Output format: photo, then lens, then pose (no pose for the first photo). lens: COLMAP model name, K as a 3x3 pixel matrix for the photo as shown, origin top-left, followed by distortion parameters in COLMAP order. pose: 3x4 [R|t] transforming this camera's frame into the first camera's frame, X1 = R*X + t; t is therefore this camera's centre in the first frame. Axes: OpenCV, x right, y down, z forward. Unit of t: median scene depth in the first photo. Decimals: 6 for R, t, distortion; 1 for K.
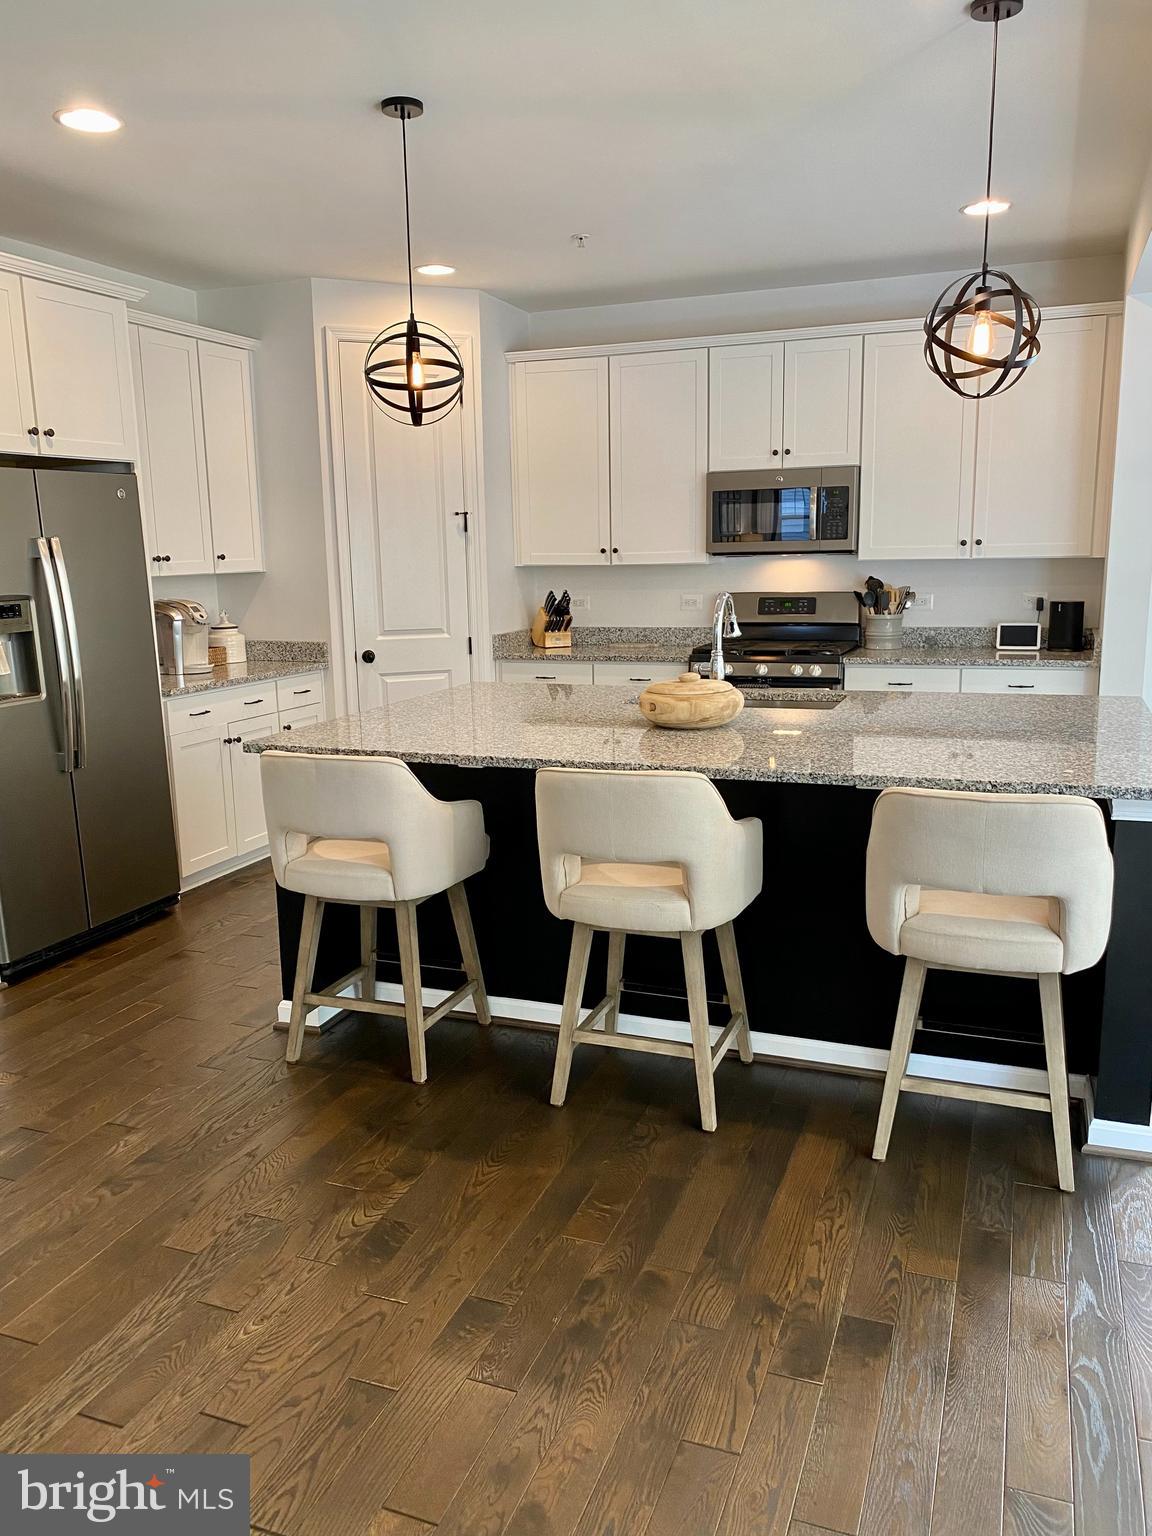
lens RADIAL K [[1158.0, 0, 569.7], [0, 1158.0, 783.3], [0, 0, 1]] dist [0.061575, -0.098137]
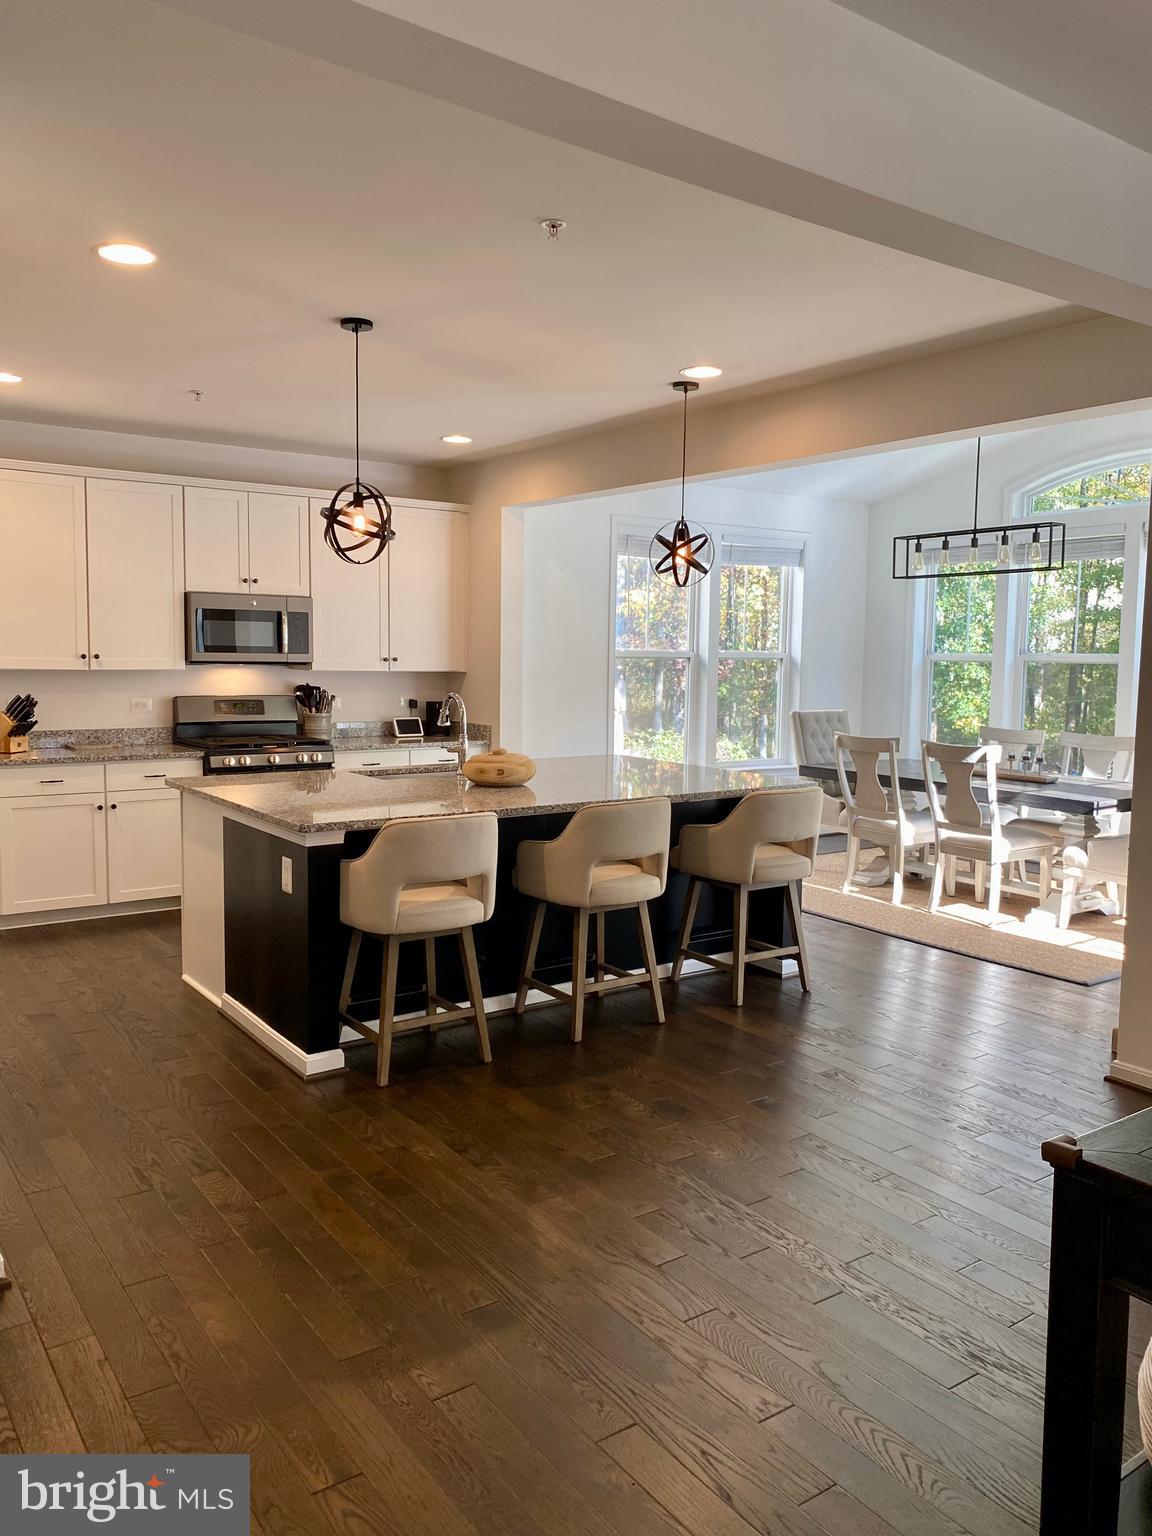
lens RADIAL K [[1158.0, 0, 578.9], [0, 1158.0, 764.6], [0, 0, 1]] dist [0.061575, -0.098137]
pose [[0.545418, -0.054792, 0.836371, -0.636114], [0.144105, 0.989132, -0.029175, -0.012038], [-0.825683, 0.136438, 0.547386, 0.084867]]
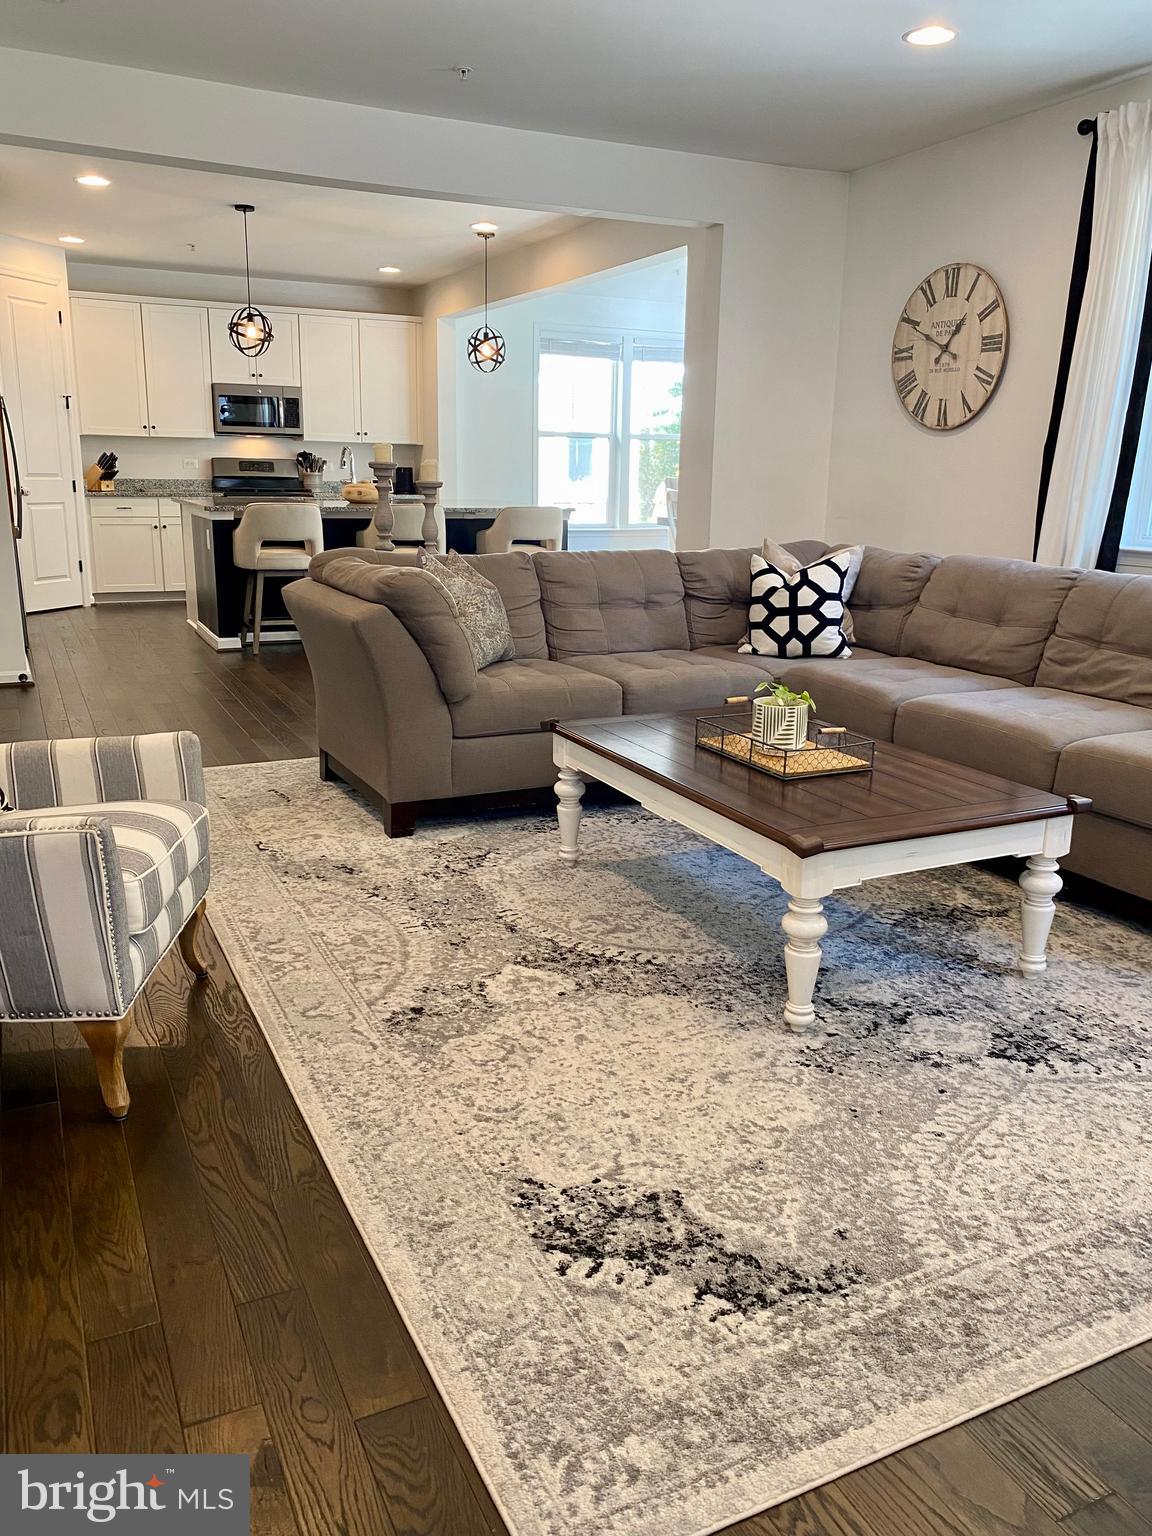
lens RADIAL K [[1158.0, 0, 581.2], [0, 1158.0, 759.3], [0, 0, 1]] dist [0.061575, -0.098137]
pose [[0.675093, -0.149731, 0.722378, -0.819328], [0.117669, 0.988505, 0.094926, 0.170839], [-0.728288, 0.020917, 0.684952, -0.524435]]
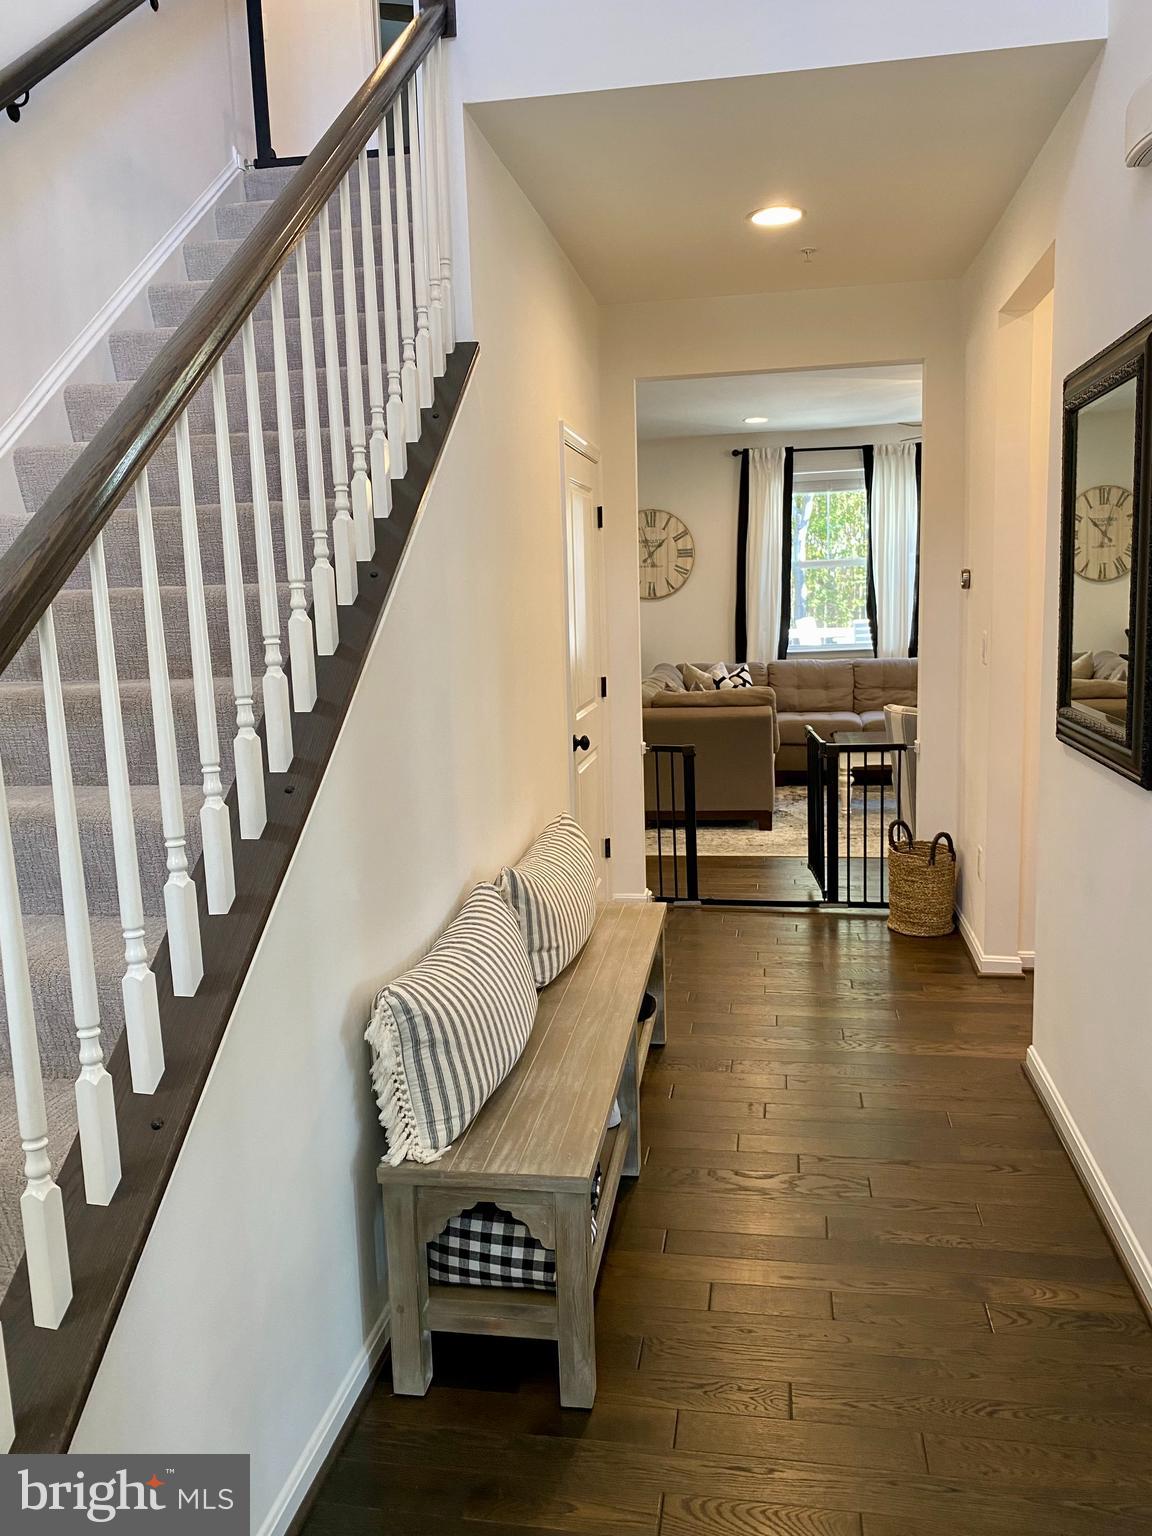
lens RADIAL K [[1158.0, 0, 575.7], [0, 1158.0, 760.1], [0, 0, 1]] dist [0.061575, -0.098137]
pose [[-0.214059, -0.114711, 0.970062, -1.535770], [0.232474, 0.958565, 0.164650, -0.049943], [-0.948754, 0.260759, -0.178522, 0.383617]]
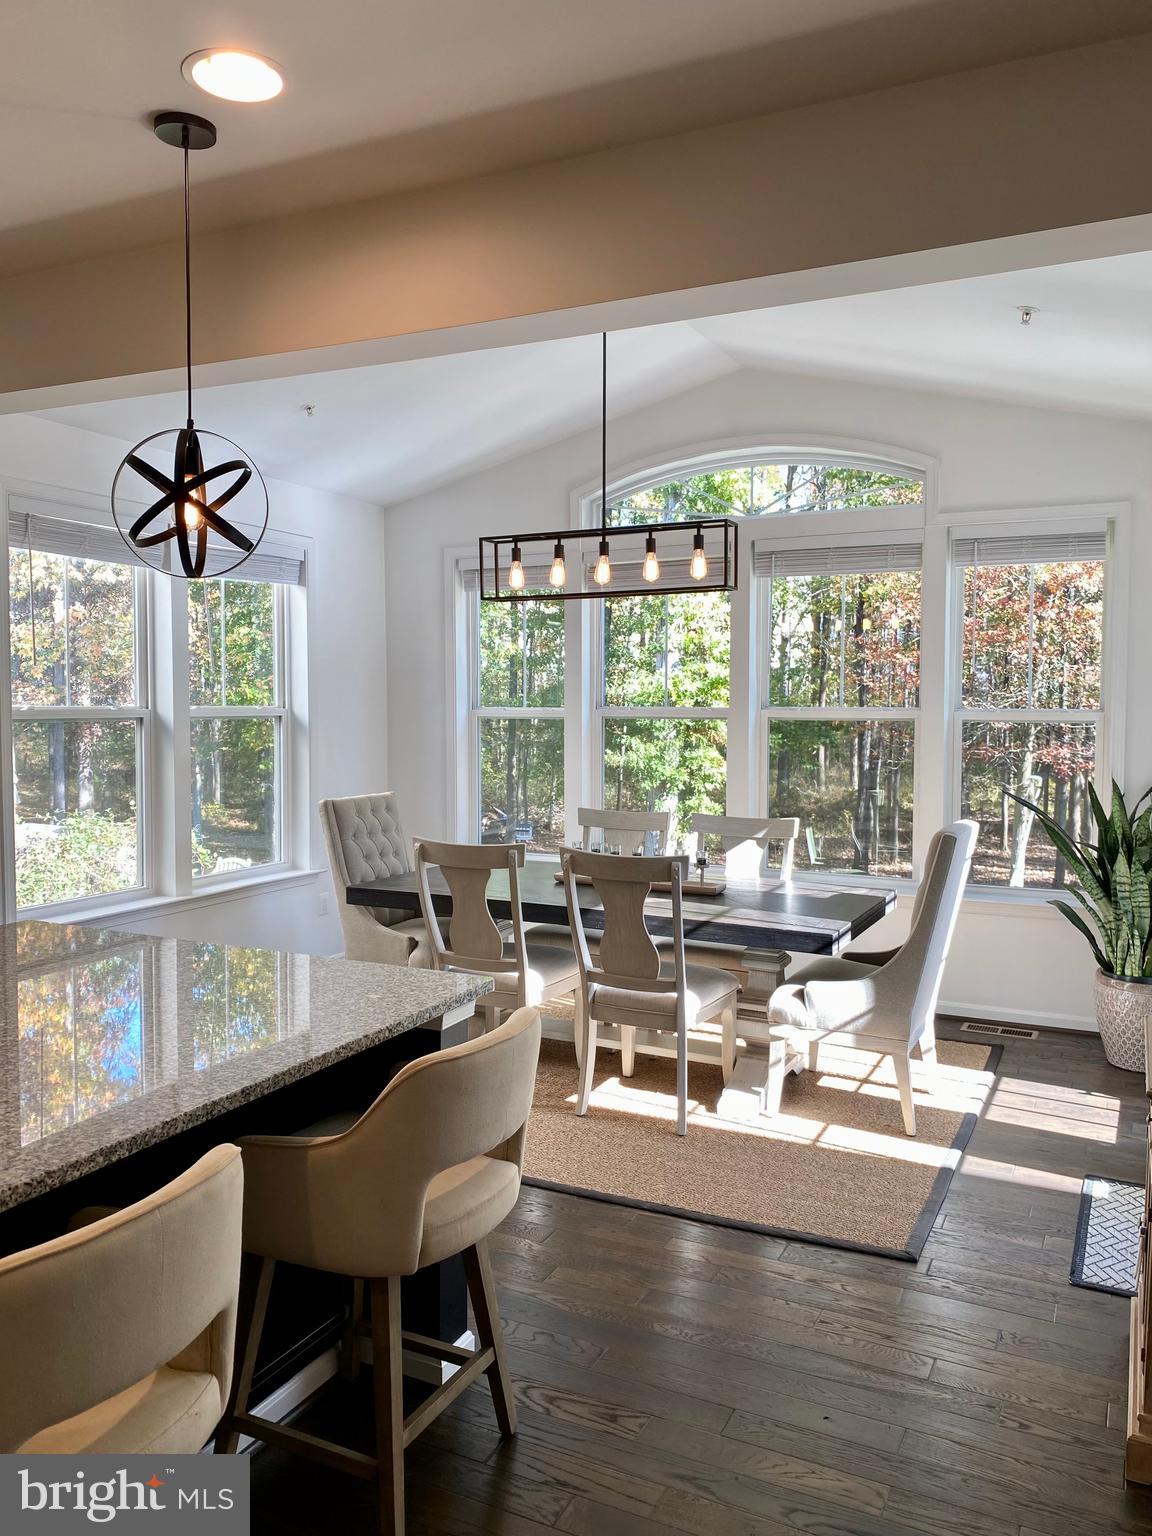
lens RADIAL K [[1158.0, 0, 585.9], [0, 1158.0, 759.0], [0, 0, 1]] dist [0.061575, -0.098137]
pose [[0.075882, -0.030393, 0.996653, -0.222726], [0.195624, 0.980564, 0.015009, -0.082396], [-0.977739, 0.193831, 0.080353, 0.341316]]
